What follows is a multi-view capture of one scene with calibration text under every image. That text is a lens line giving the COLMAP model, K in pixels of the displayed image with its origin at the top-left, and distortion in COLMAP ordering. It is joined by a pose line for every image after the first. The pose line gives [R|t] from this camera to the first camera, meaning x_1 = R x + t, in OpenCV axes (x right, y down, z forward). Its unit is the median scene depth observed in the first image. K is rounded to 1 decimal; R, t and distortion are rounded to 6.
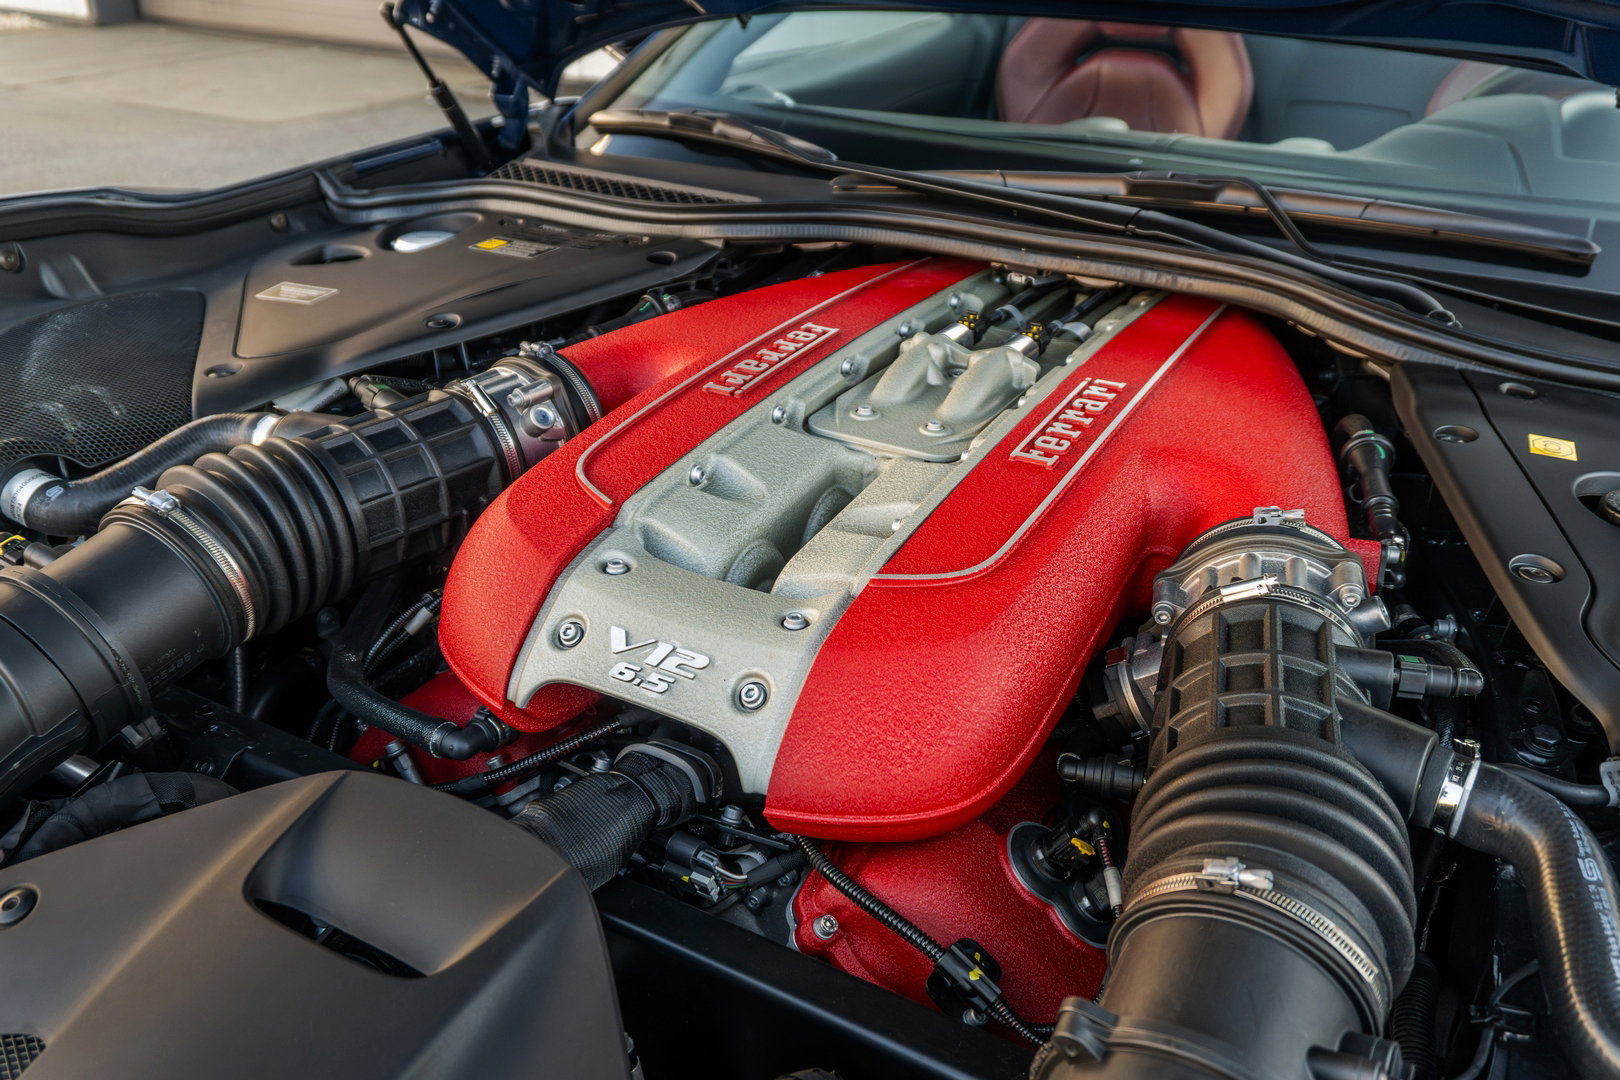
lens RADIAL K [[1324.1, 0, 810.0], [0, 1324.1, 540.0], [0, 0, 1]] dist [0.036966, -0.000306]
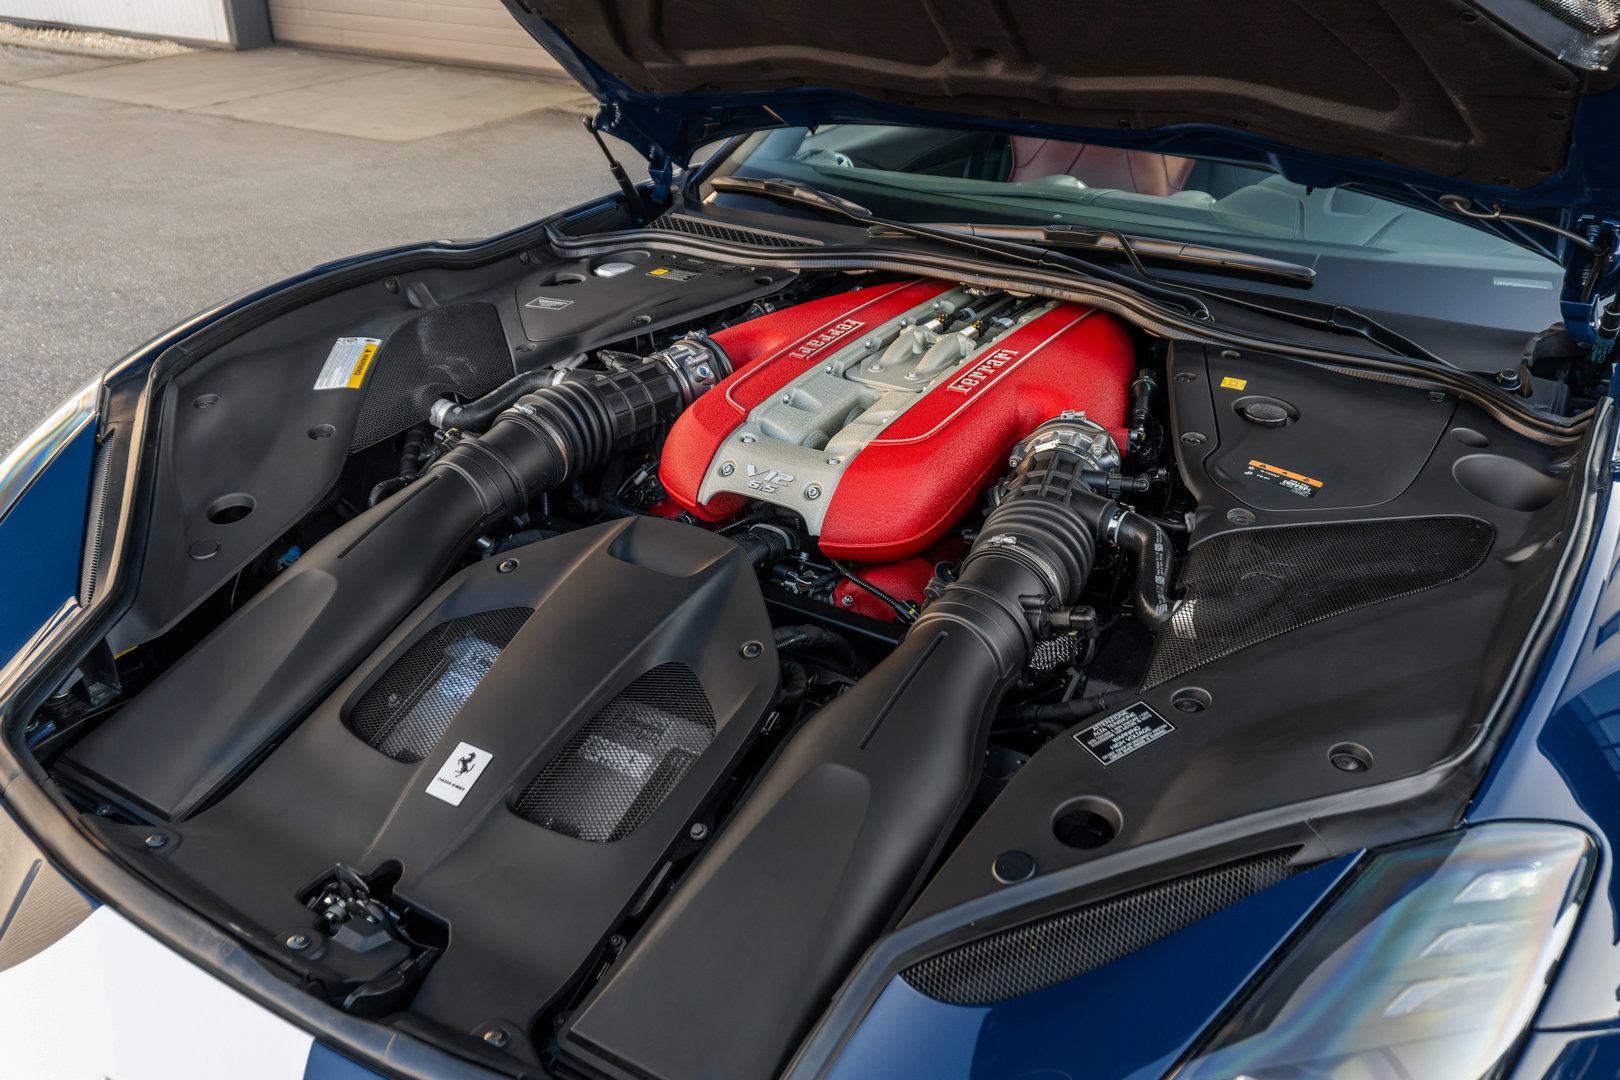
lens RADIAL K [[1324.1, 0, 810.0], [0, 1324.1, 540.0], [0, 0, 1]] dist [0.036966, -0.000306]
pose [[0.998480, 0.003249, -0.055024, 0.048610], [-0.002830, 0.999966, 0.007694, 0.122501], [0.055047, -0.007527, 0.998455, -0.807488]]
